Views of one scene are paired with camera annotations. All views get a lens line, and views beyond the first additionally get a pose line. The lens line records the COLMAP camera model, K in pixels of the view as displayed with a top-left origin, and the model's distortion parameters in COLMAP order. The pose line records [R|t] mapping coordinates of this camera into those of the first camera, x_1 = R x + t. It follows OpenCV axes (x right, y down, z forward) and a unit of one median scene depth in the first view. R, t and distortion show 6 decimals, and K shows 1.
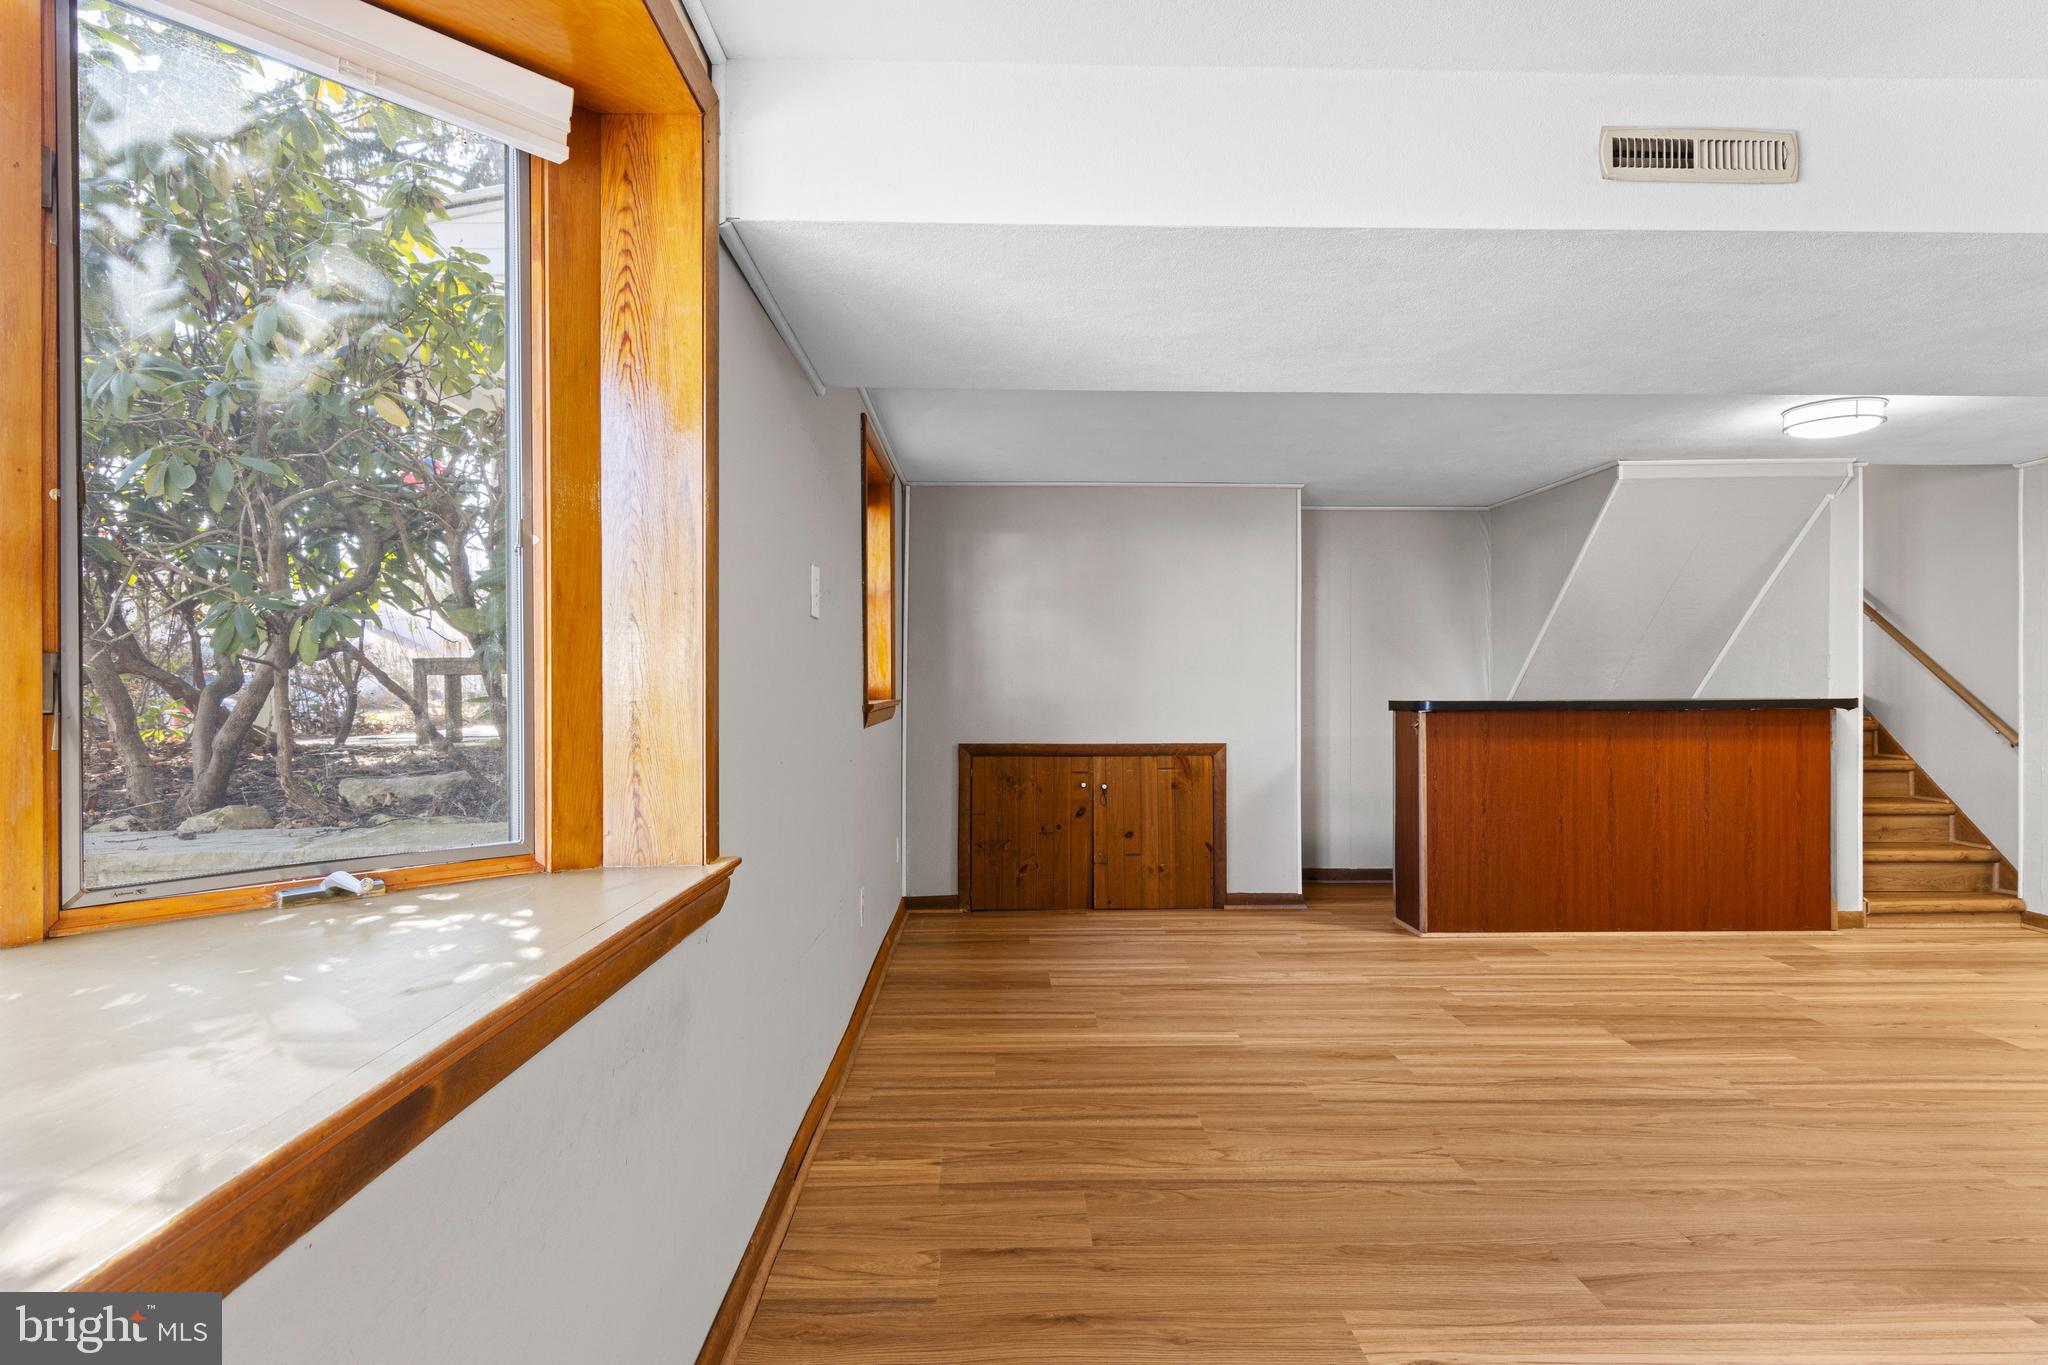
lens RADIAL K [[1051.6, 0, 1018.4], [0, 1051.6, 686.2], [0, 0, 1]] dist [0.011235, -0.002665]
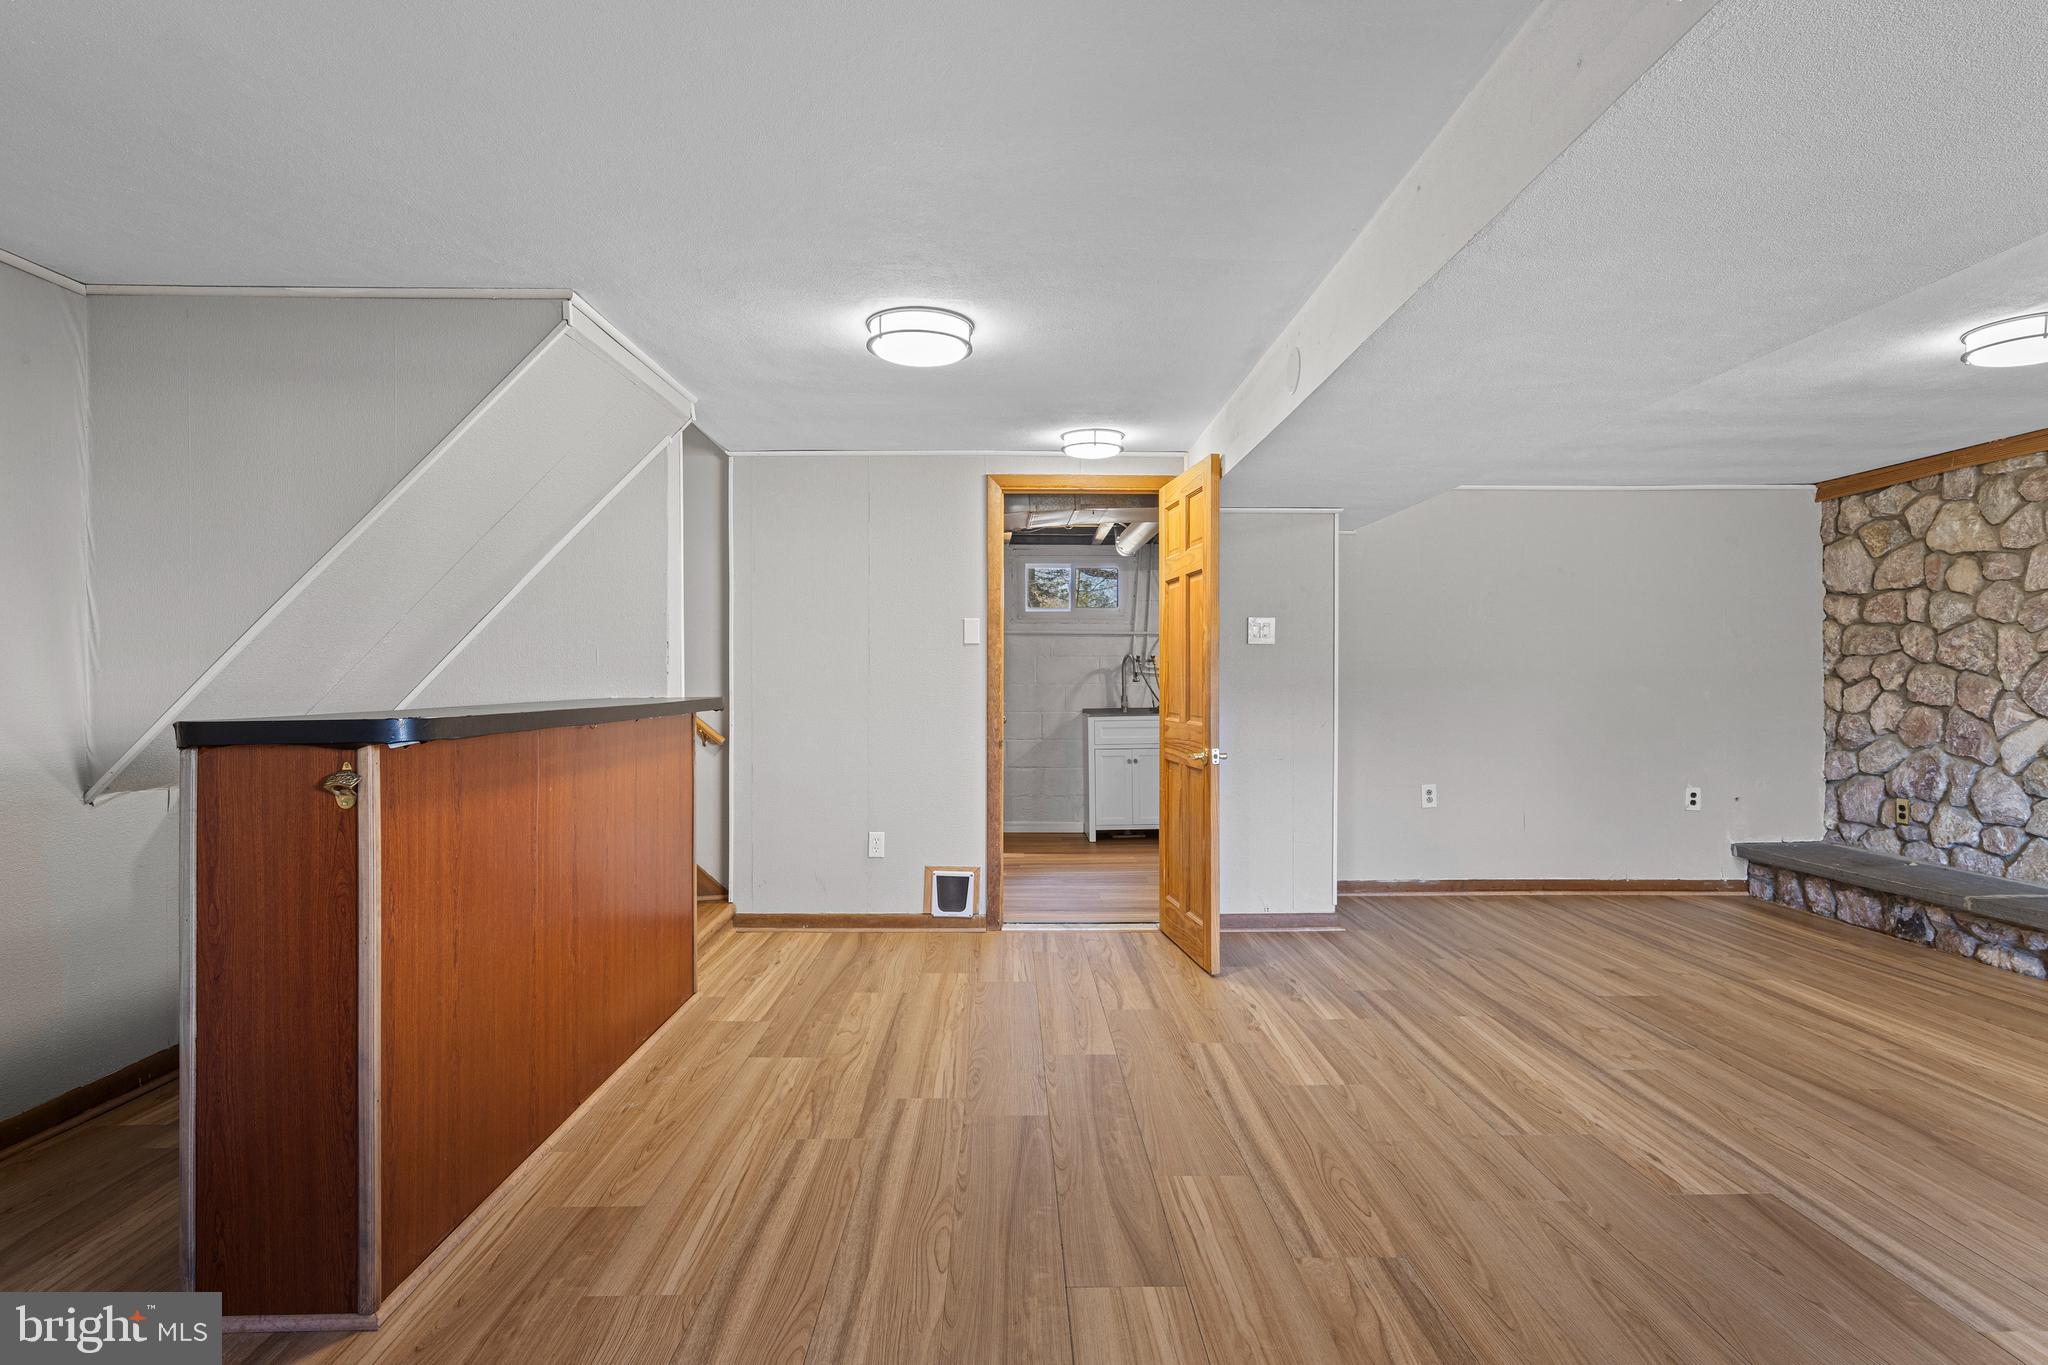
lens RADIAL K [[1051.6, 0, 1025.5], [0, 1051.6, 684.7], [0, 0, 1]] dist [0.011235, -0.002665]
pose [[0.009151, -0.001979, 0.999956, -0.009440], [0.004053, 0.999990, 0.001942, 0.002022], [-0.999950, 0.004035, 0.009159, 1.052299]]
